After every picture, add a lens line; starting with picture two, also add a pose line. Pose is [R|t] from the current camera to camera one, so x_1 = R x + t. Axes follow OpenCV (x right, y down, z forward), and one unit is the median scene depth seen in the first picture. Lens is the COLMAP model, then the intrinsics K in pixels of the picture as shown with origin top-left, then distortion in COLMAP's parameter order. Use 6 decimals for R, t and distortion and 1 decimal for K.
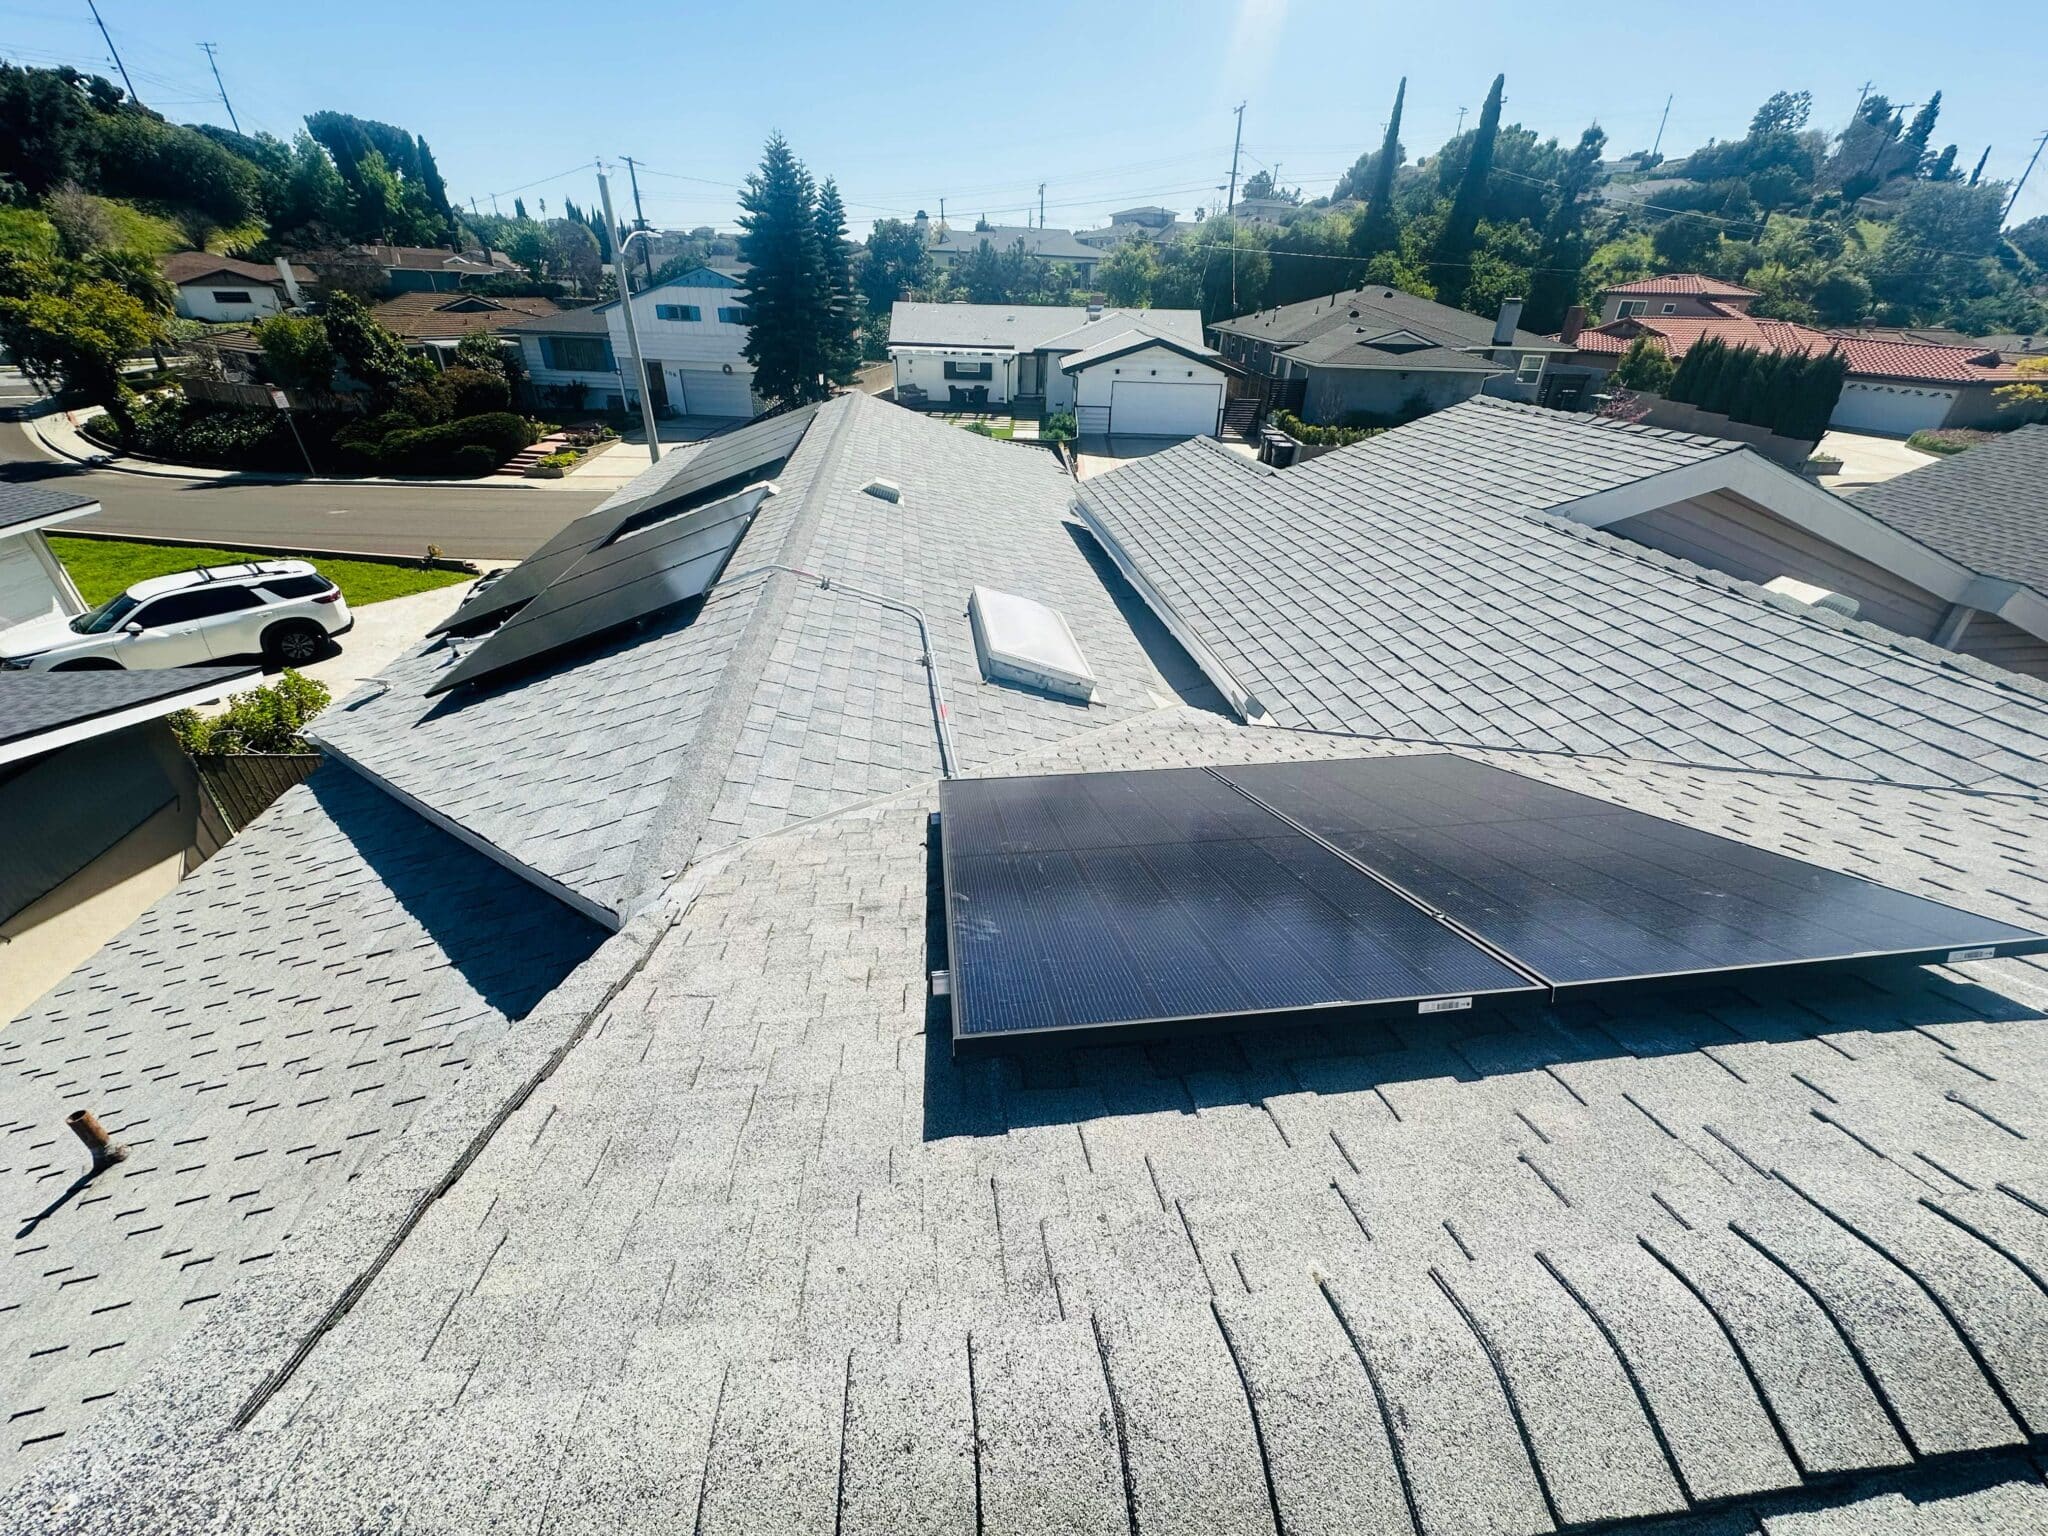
lens RADIAL K [[819.0, 0, 1028.5], [0, 819.0, 760.2], [0, 0, 1]] dist [-0.003880, 0.000773]
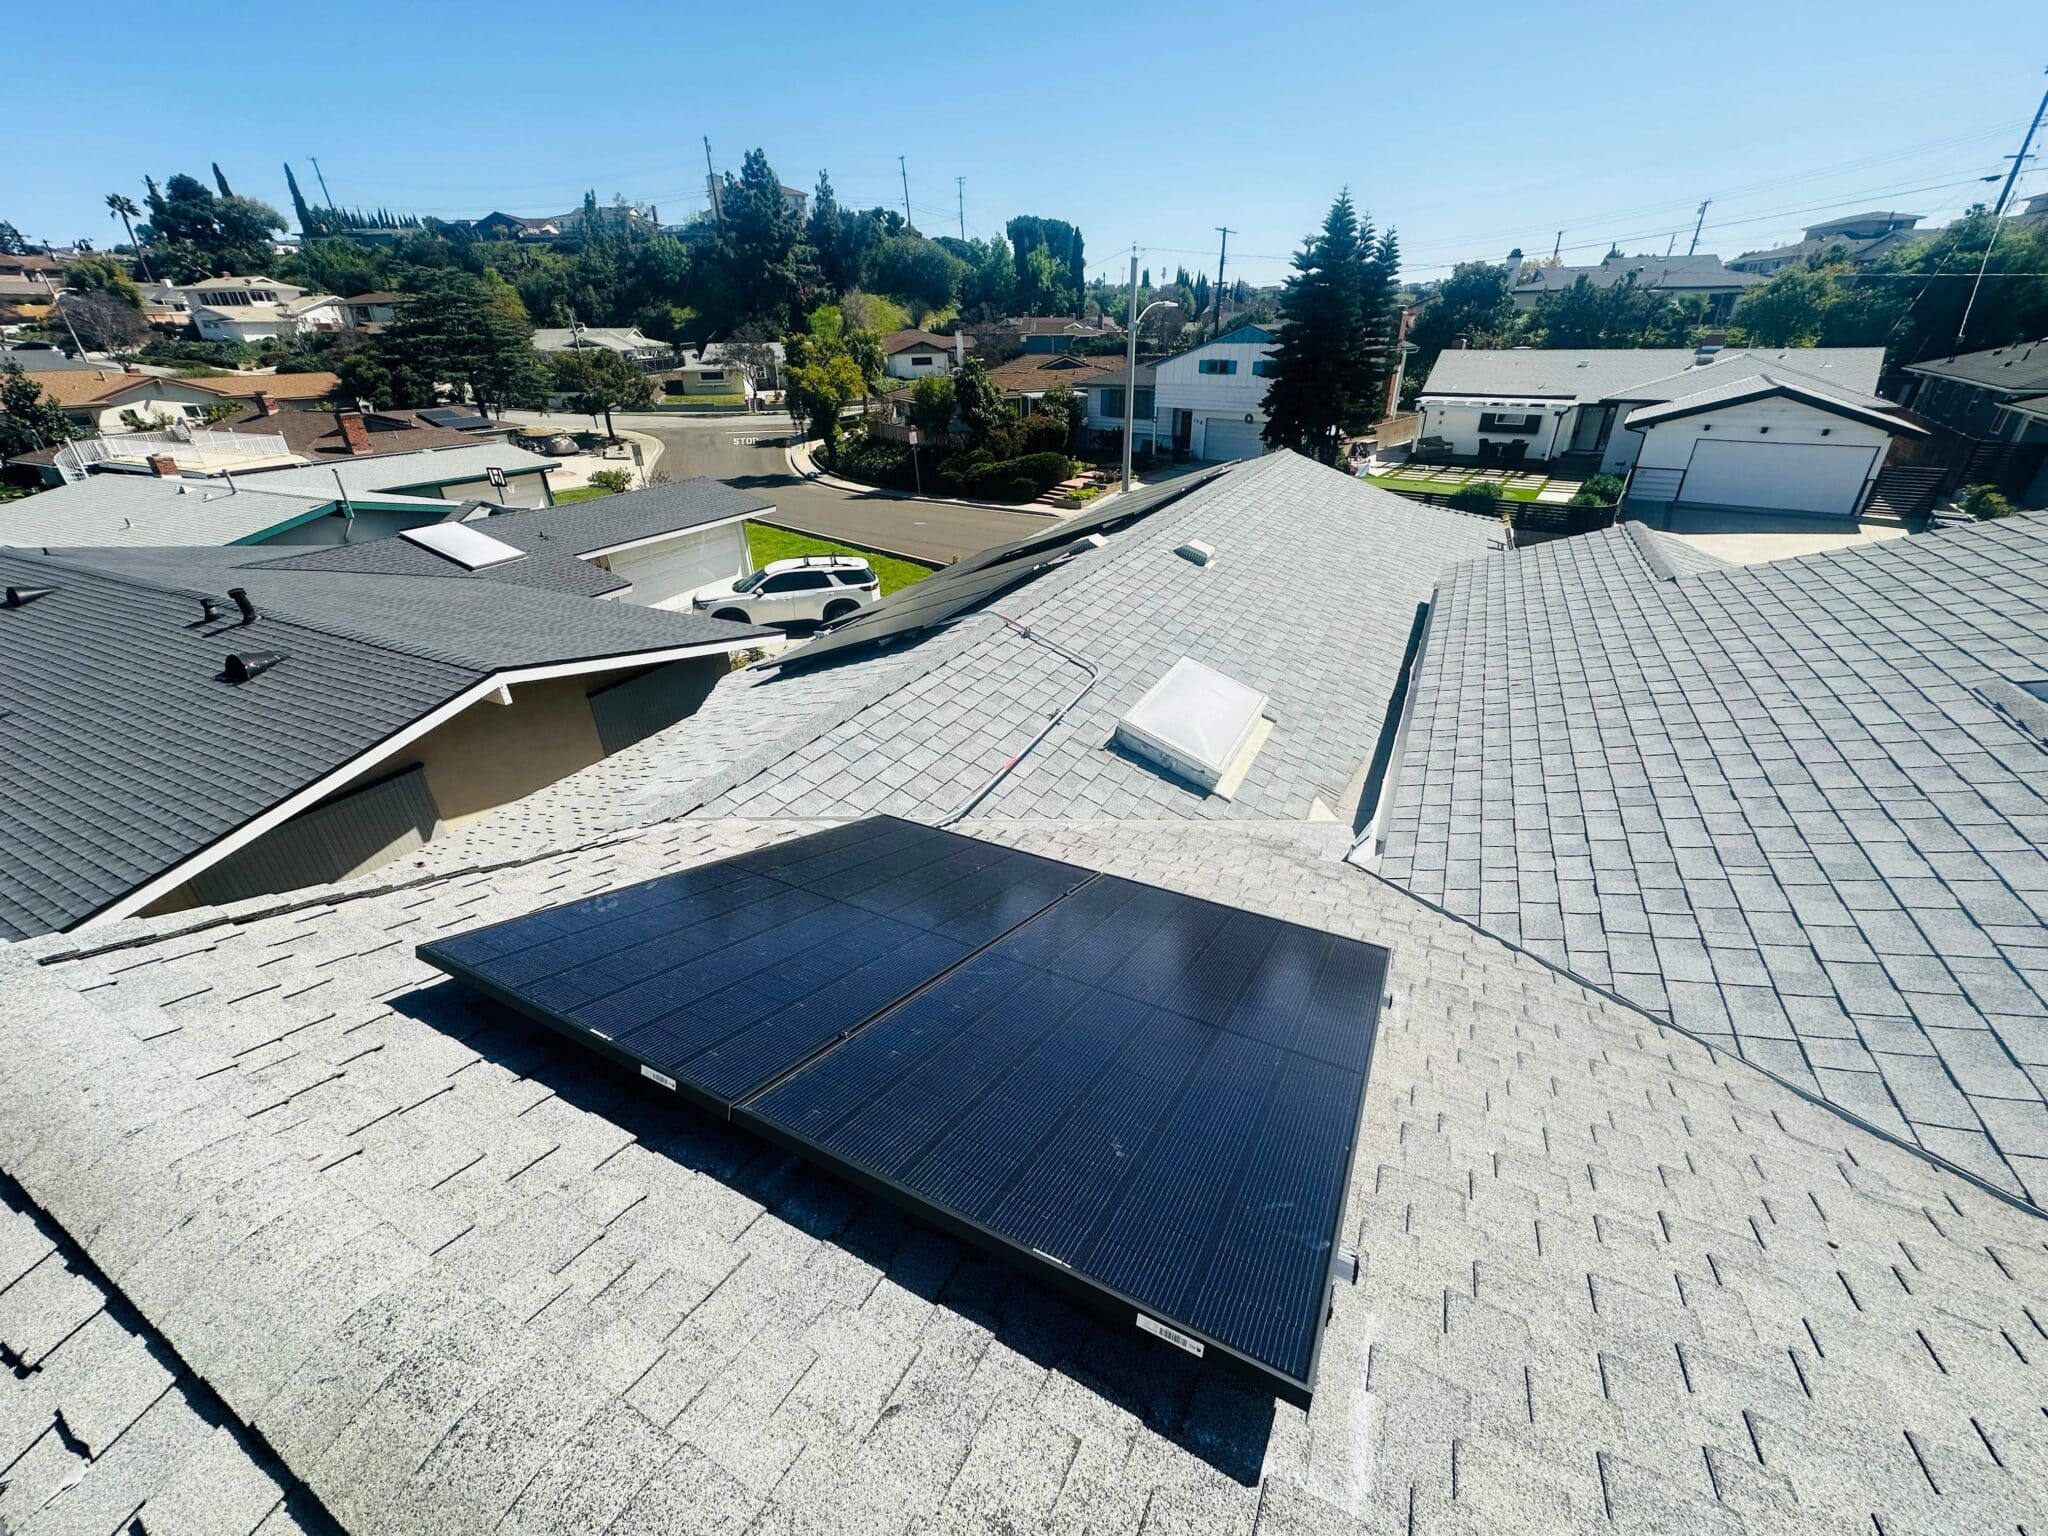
lens RADIAL K [[819.0, 0, 1026.3], [0, 819.0, 761.5], [0, 0, 1]] dist [-0.003880, 0.000773]
pose [[0.821389, 0.228545, -0.522577, 0.047574], [-0.251885, 0.967376, 0.027161, -0.009515], [0.511736, 0.109319, 0.852159, 0.008194]]
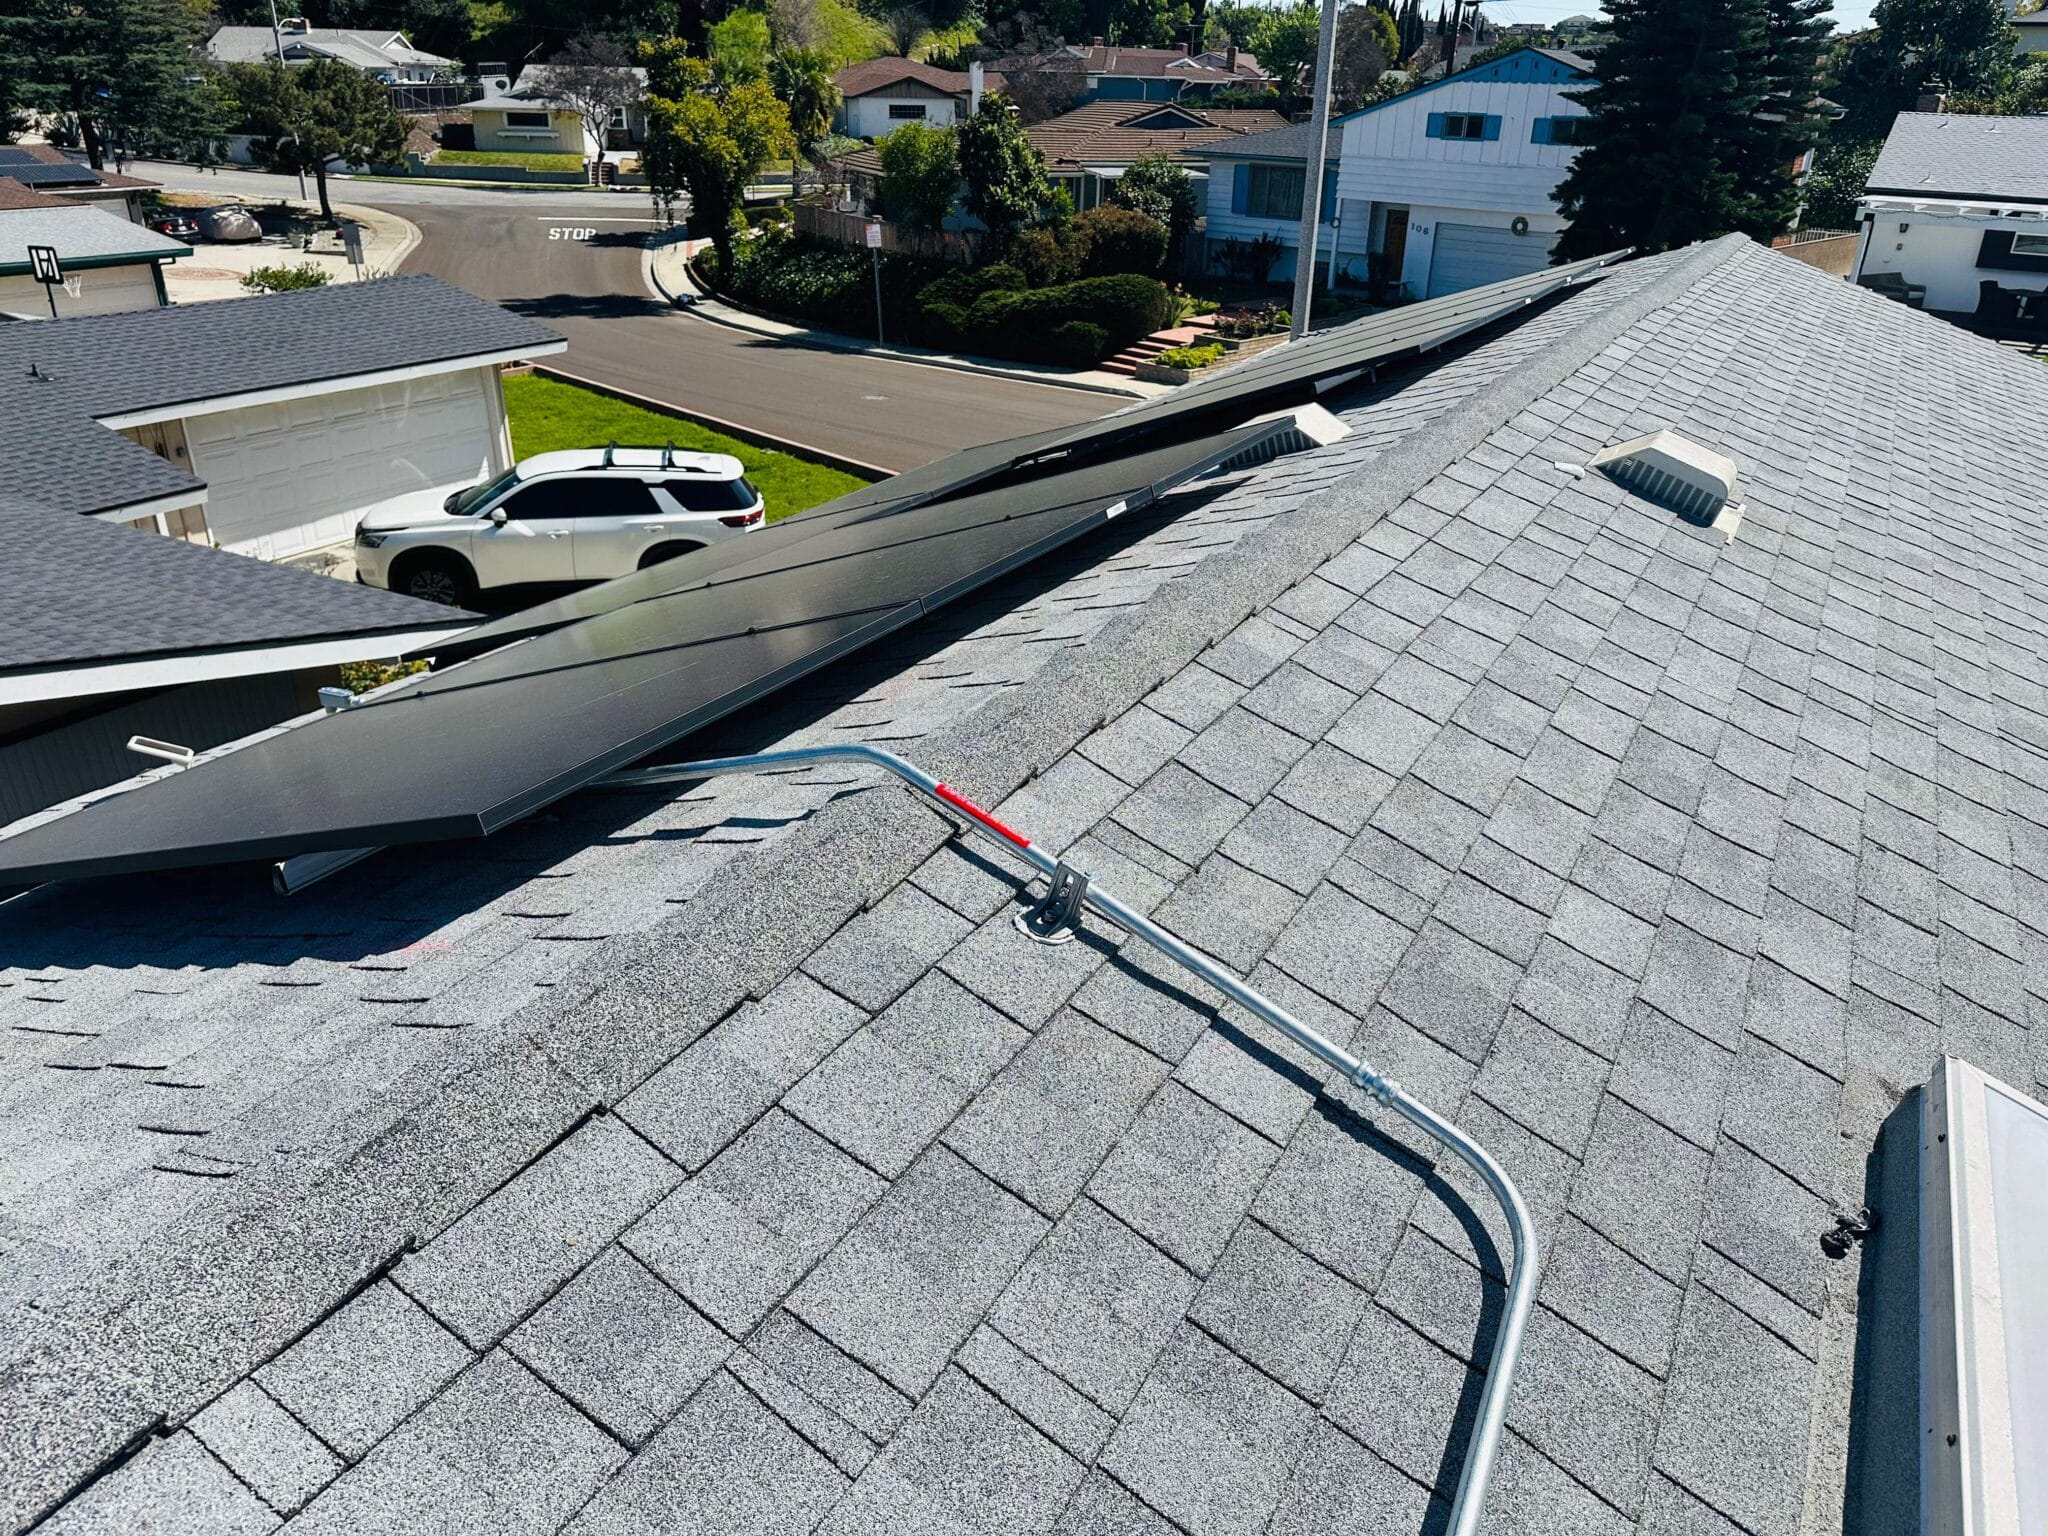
lens RADIAL K [[1443.2, 0, 1030.9], [0, 1443.2, 754.6], [0, 0, 1]] dist [0.038279, -0.048350]
pose [[0.797983, 0.243324, -0.551378, -0.009605], [-0.301556, 0.953319, -0.015726, -0.030354], [0.521812, 0.178820, 0.834108, 0.089459]]
